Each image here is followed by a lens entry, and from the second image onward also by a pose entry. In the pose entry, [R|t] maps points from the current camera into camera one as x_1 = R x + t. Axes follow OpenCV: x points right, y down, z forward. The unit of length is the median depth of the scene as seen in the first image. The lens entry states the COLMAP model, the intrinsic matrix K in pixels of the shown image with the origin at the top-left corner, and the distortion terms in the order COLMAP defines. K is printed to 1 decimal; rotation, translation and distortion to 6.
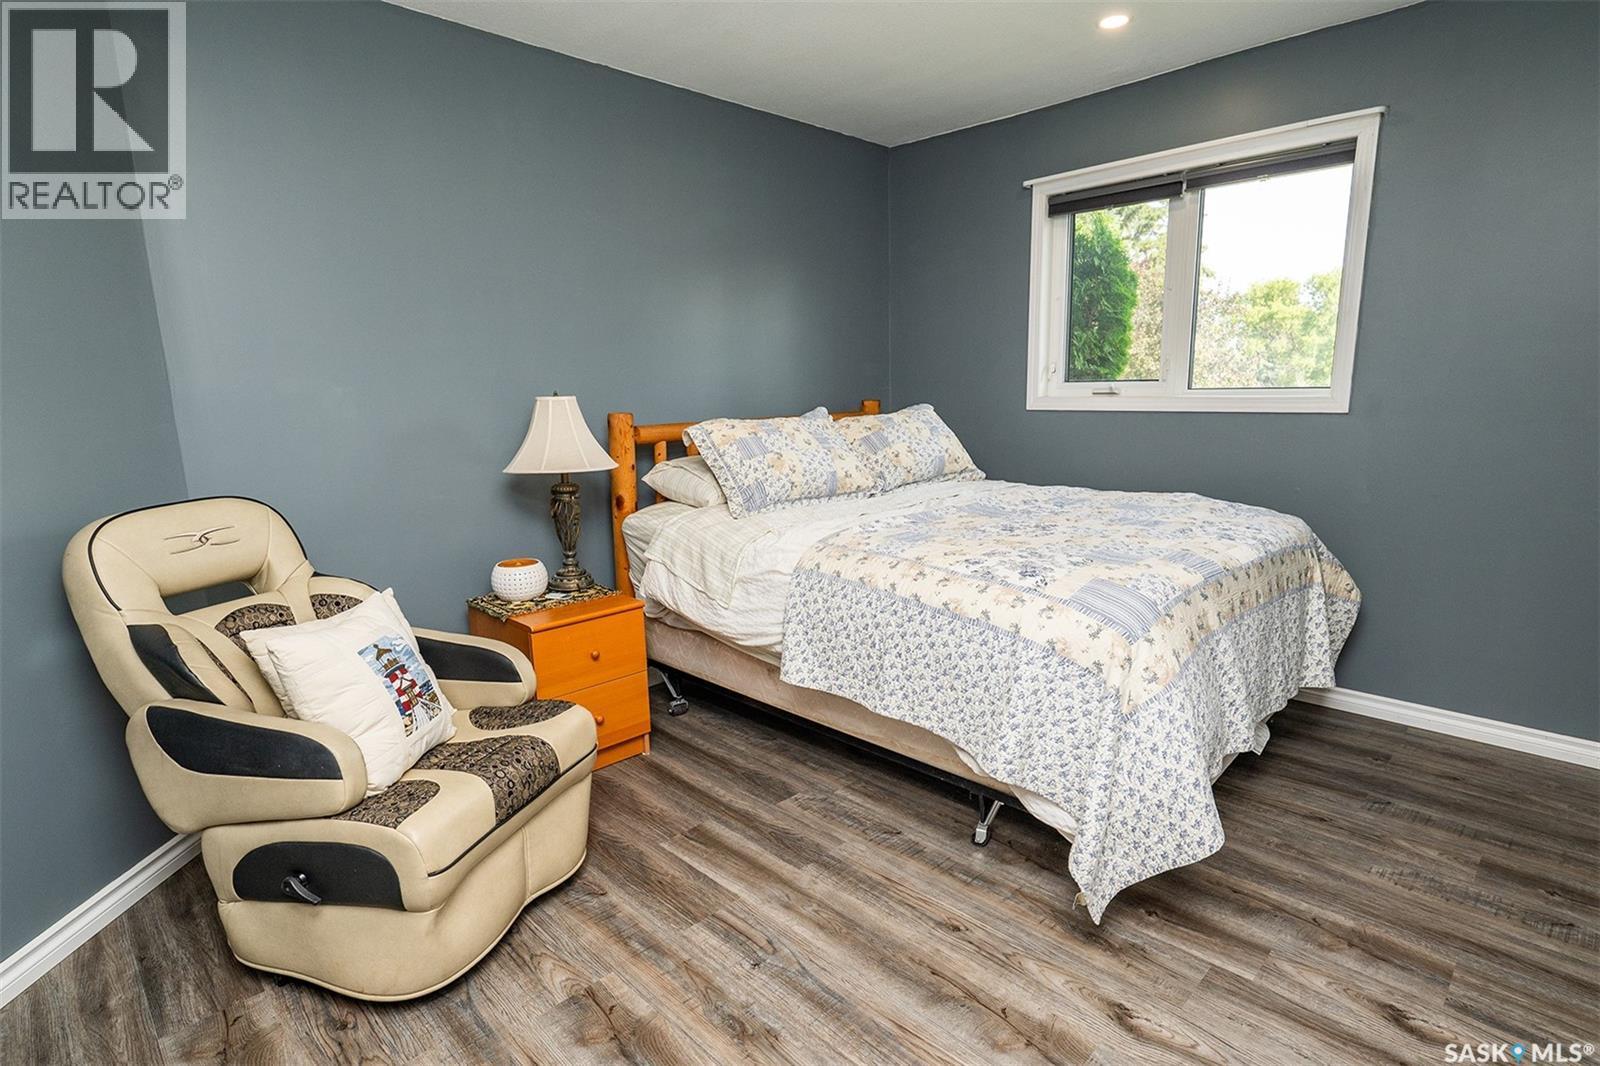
lens RADIAL K [[813.7, 0, 793.7], [0, 813.7, 530.8], [0, 0, 1]] dist [0.001472, 0.001332]
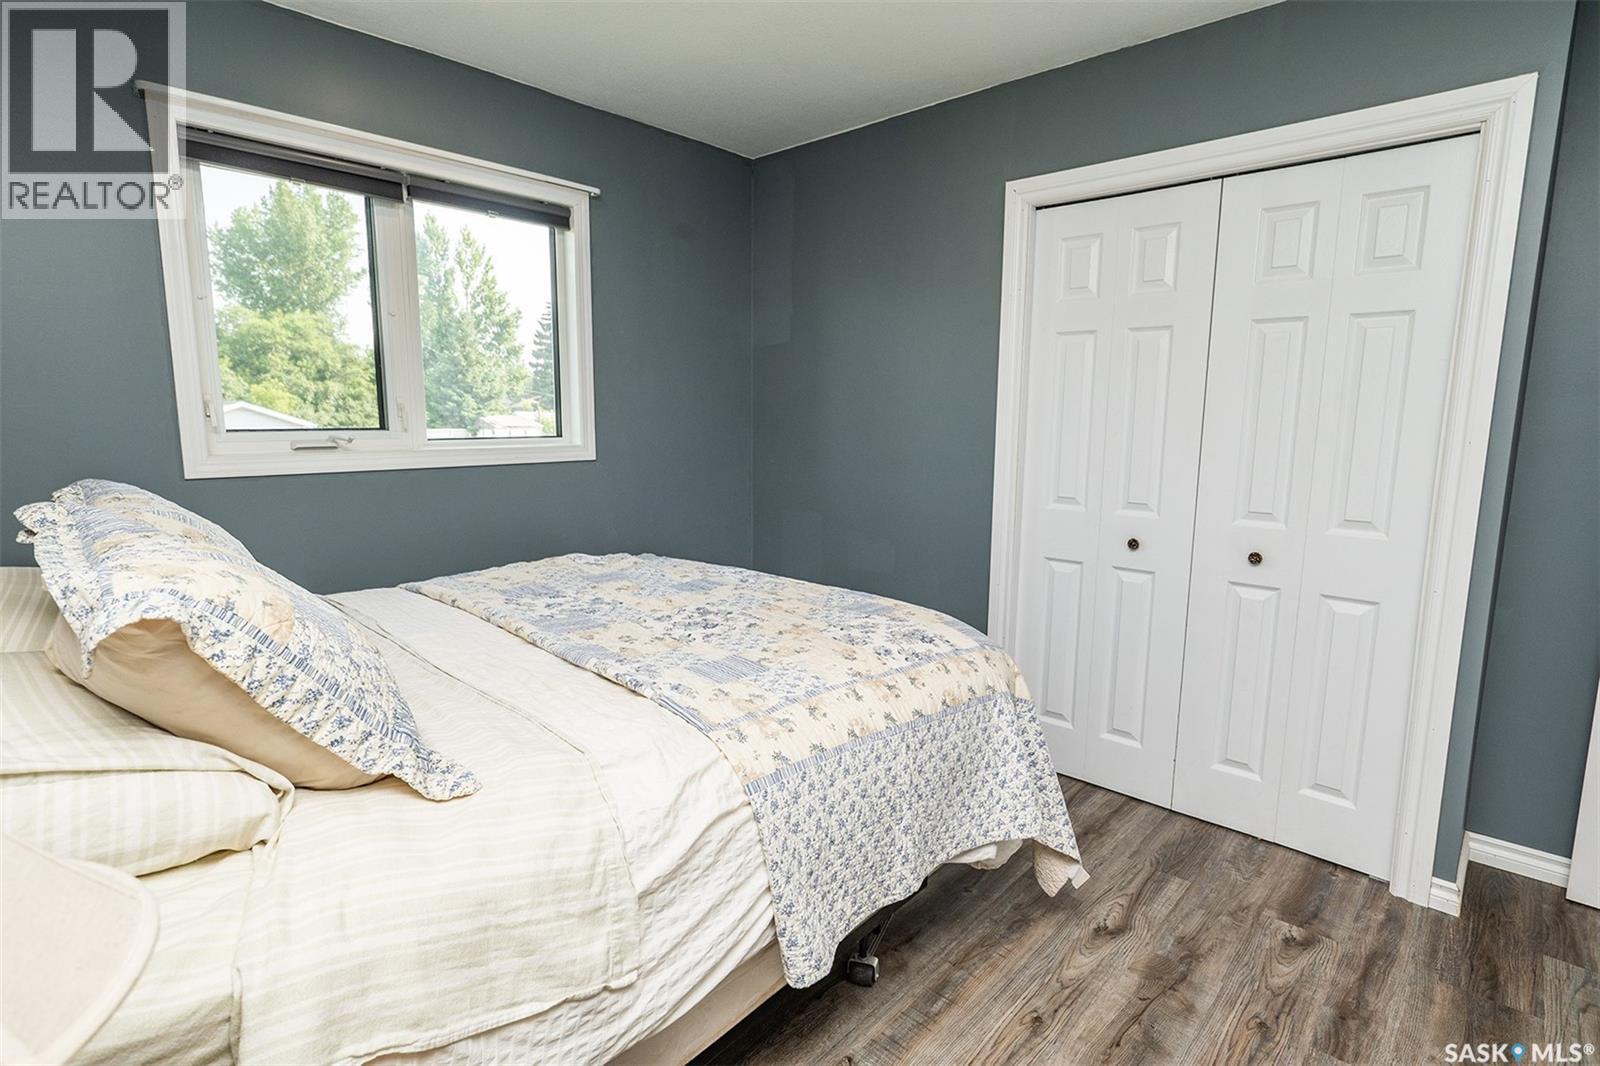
lens RADIAL K [[806.7, 0, 805.3], [0, 806.7, 525.7], [0, 0, 1]] dist [-0.012790, 0.003035]
pose [[-0.060895, -0.118647, 0.991067, -0.438094], [0.177350, 0.975825, 0.127719, -0.158051], [-0.982262, 0.183543, -0.038381, 0.836690]]
